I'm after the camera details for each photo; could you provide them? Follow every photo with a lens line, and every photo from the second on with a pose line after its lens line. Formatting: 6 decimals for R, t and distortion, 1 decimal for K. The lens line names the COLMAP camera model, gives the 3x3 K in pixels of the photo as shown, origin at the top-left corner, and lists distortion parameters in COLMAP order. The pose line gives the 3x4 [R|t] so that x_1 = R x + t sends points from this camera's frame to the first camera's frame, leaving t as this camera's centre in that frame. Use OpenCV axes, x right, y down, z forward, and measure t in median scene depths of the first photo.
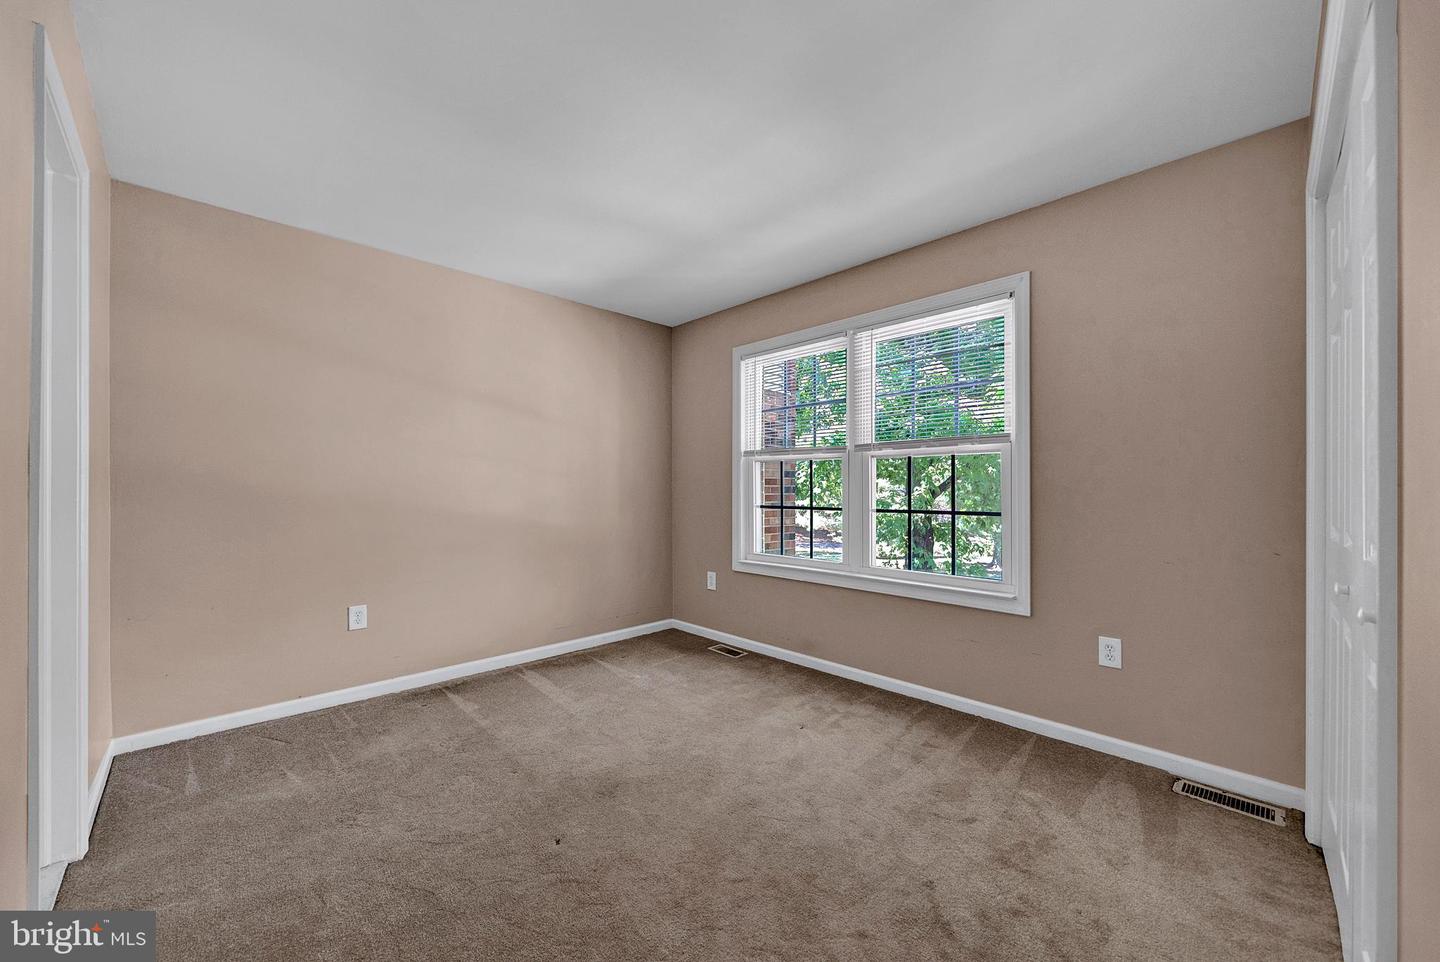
lens RADIAL K [[537.8, 0, 721.3], [0, 537.8, 492.0], [0, 0, 1]] dist [-0.000002, -0.000023]
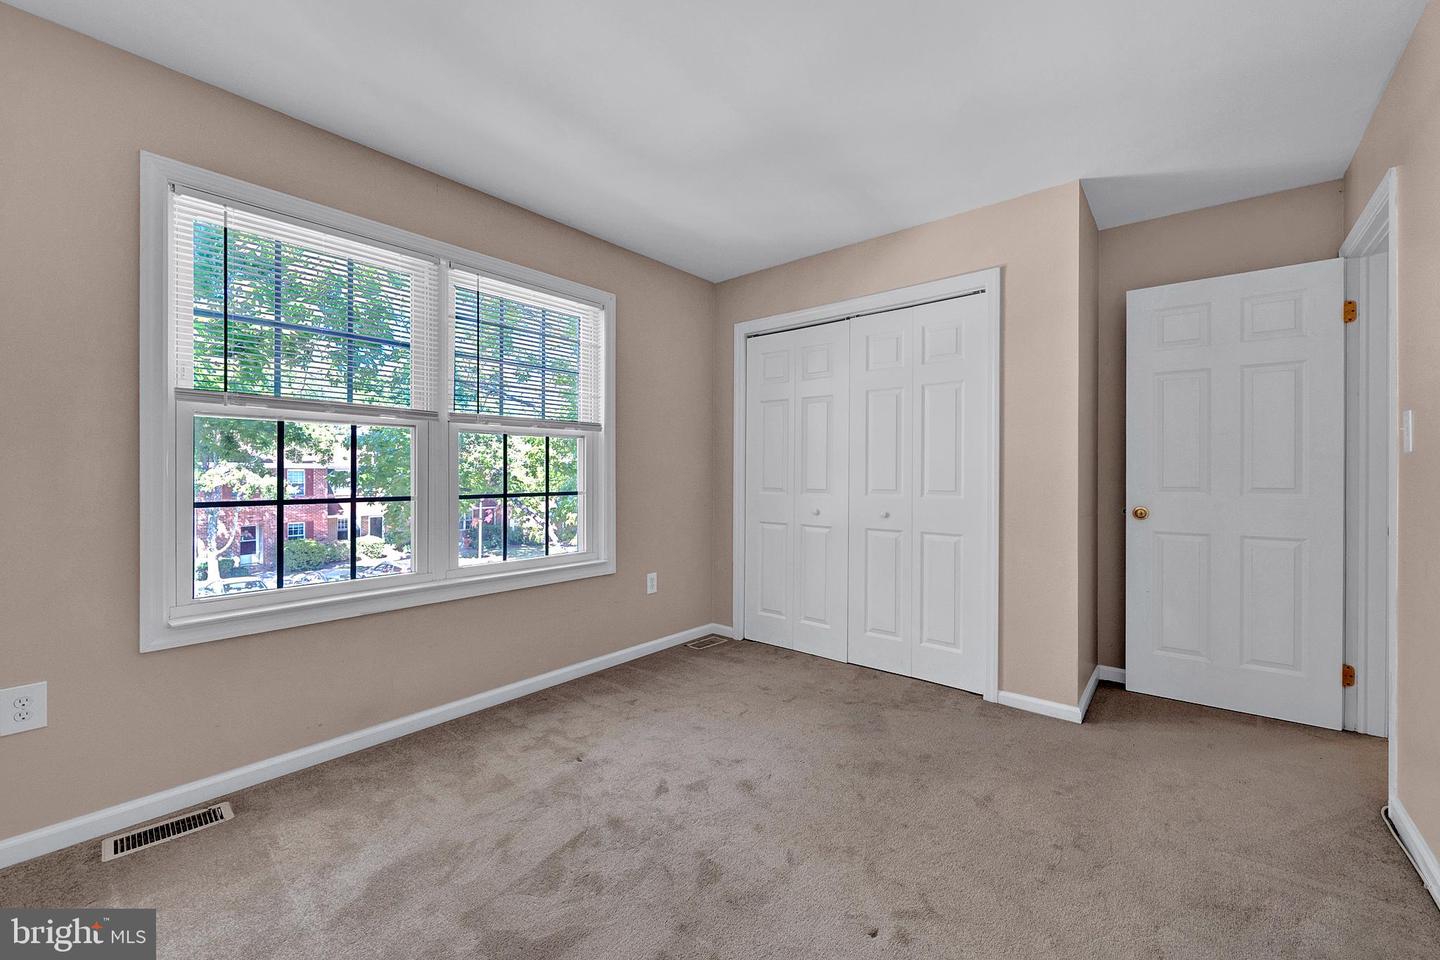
lens RADIAL K [[567.2, 0, 721.1], [0, 567.2, 469.4], [0, 0, 1]] dist [0.000442, -0.000023]
pose [[-0.095668, 0.001060, 0.995413, -0.668417], [0.000196, 0.999999, -0.001046, -0.005754], [-0.995413, 0.000095, -0.095668, 0.782642]]
